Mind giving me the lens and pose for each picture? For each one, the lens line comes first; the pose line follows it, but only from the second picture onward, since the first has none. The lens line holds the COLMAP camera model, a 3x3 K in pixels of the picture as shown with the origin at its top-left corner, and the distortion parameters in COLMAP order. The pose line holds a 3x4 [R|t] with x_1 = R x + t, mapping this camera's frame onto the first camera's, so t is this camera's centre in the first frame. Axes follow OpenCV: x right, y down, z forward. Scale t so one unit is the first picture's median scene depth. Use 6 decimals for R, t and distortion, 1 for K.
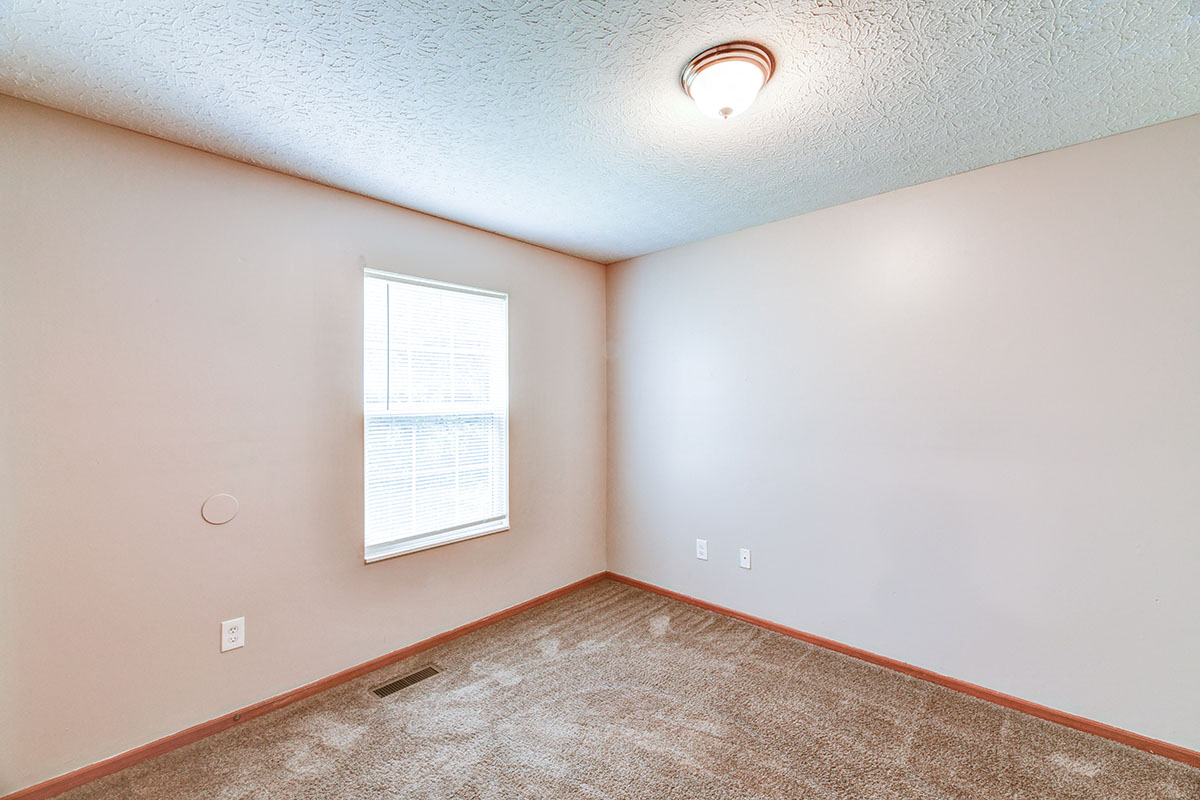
lens RADIAL K [[491.2, 0, 598.8], [0, 491.2, 402.8], [0, 0, 1]] dist [0.001176, -0.005288]
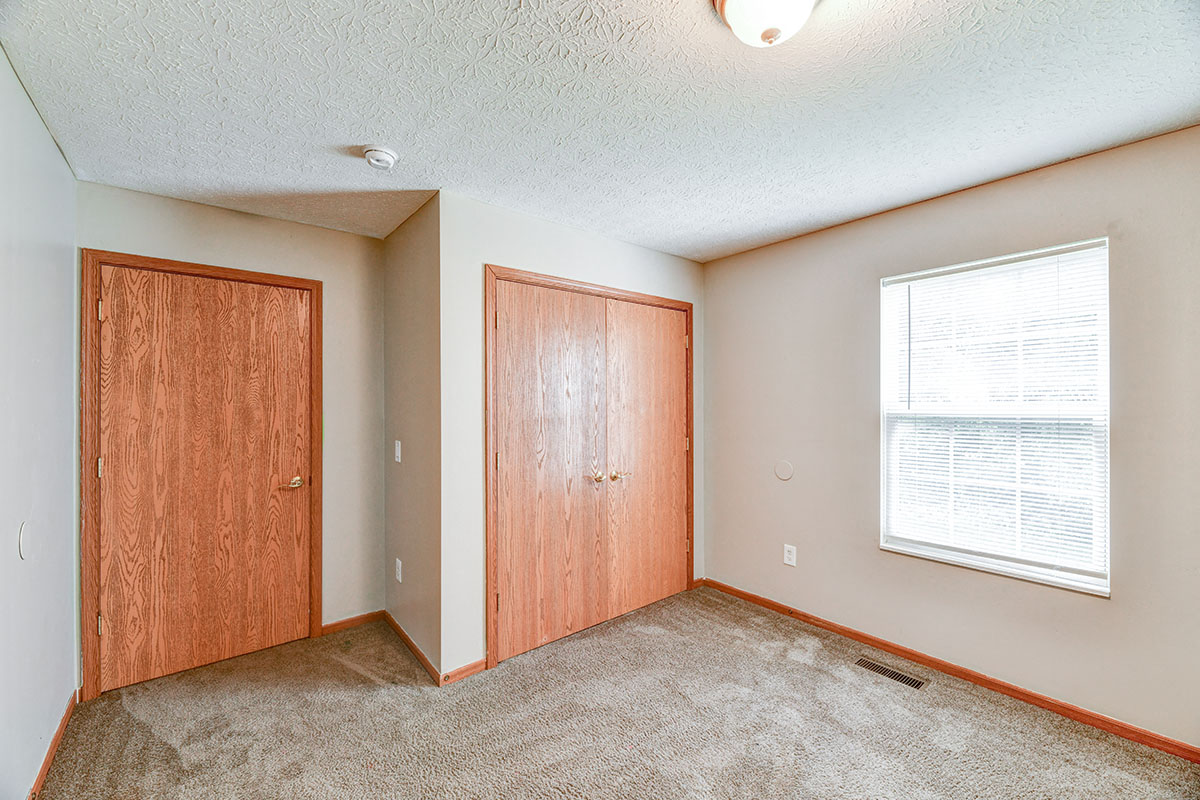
lens RADIAL K [[483.7, 0, 605.3], [0, 483.7, 397.9], [0, 0, 1]] dist [0.001683, -0.005102]
pose [[-0.124445, 0.004673, -0.992215, 0.665345], [0.005421, 0.999977, 0.004030, -0.017429], [0.992212, -0.004877, -0.124468, 0.520354]]
